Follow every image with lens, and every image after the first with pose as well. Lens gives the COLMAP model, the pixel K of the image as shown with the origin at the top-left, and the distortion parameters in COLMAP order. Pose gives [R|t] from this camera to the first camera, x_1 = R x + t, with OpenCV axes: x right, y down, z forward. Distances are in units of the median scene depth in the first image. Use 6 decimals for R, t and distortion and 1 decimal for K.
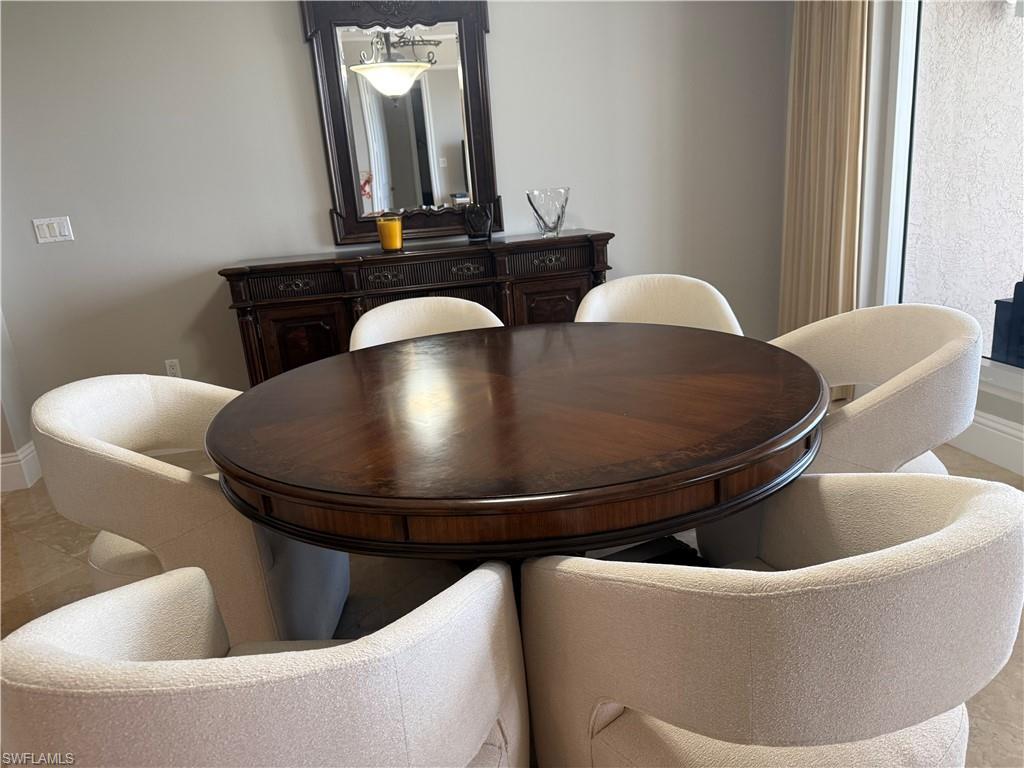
lens RADIAL K [[719.5, 0, 512.0], [0, 719.5, 384.0], [0, 0, 1]] dist [0.037565, -0.052865]
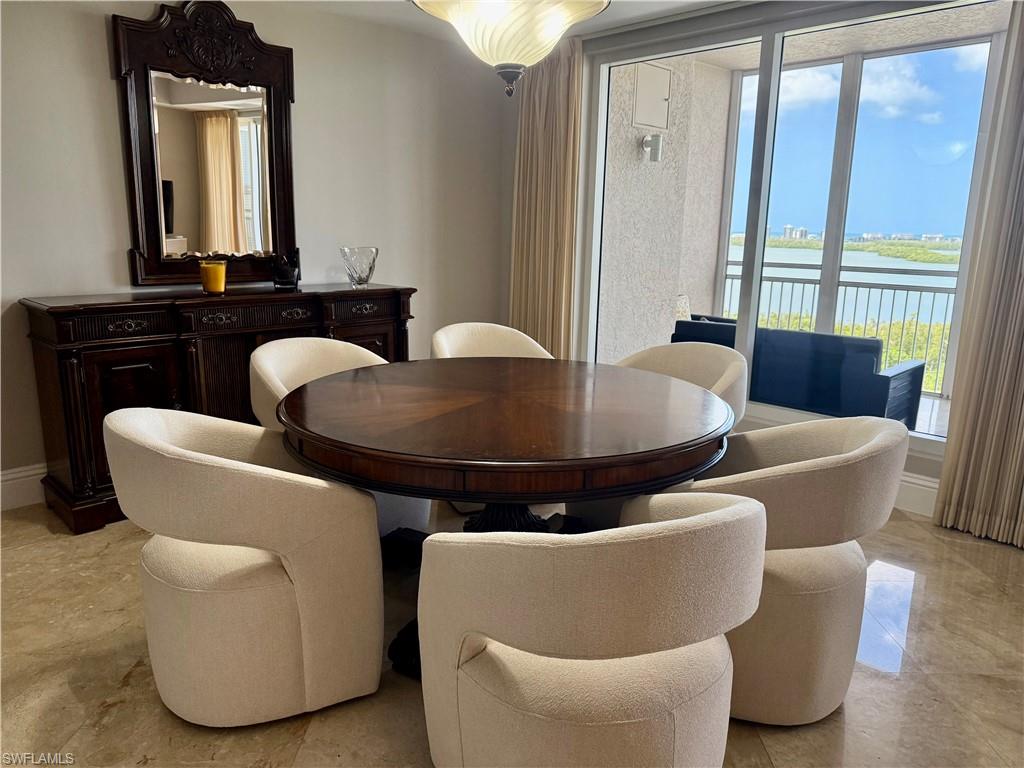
lens RADIAL K [[719.5, 0, 512.0], [0, 719.5, 384.0], [0, 0, 1]] dist [0.037565, -0.052865]
pose [[0.827128, -0.023848, 0.561507, -0.390550], [0.076732, 0.994536, -0.070791, 0.043049], [-0.556751, 0.101638, 0.824438, -0.047361]]
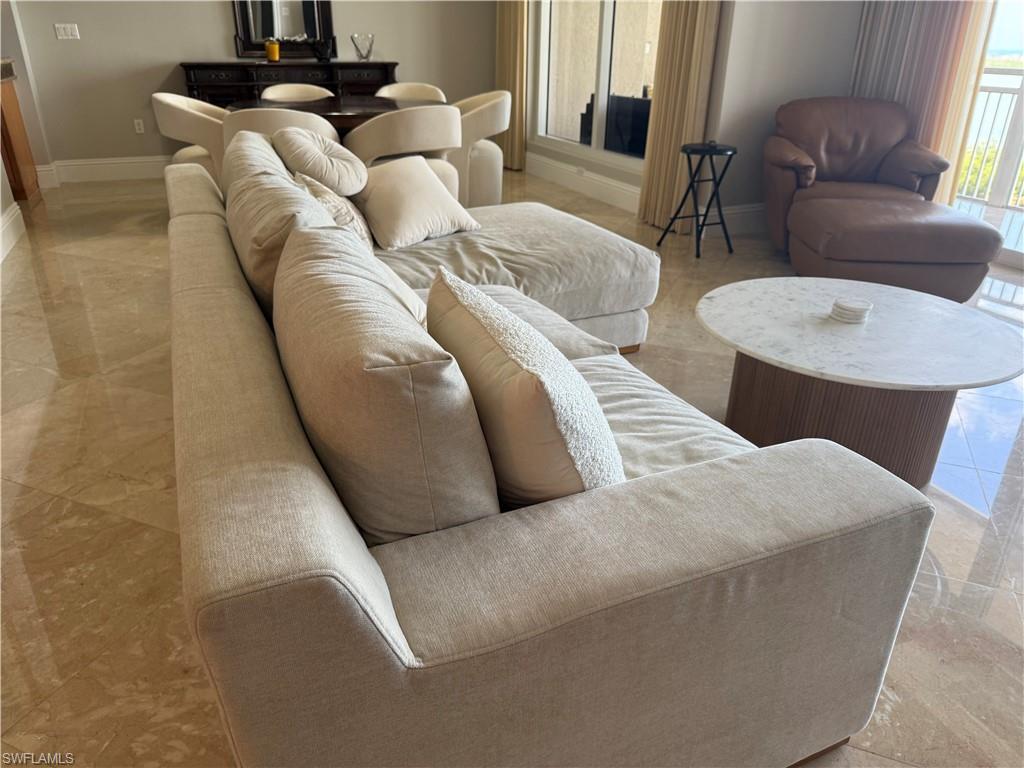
lens RADIAL K [[734.5, 0, 512.0], [0, 734.5, 384.0], [0, 0, 1]] dist [0.030672, -0.045705]
pose [[0.971659, -0.011188, 0.236121, -0.033252], [-0.024860, 0.988504, 0.149137, 0.315673], [-0.235075, -0.150781, 0.960211, -1.012221]]
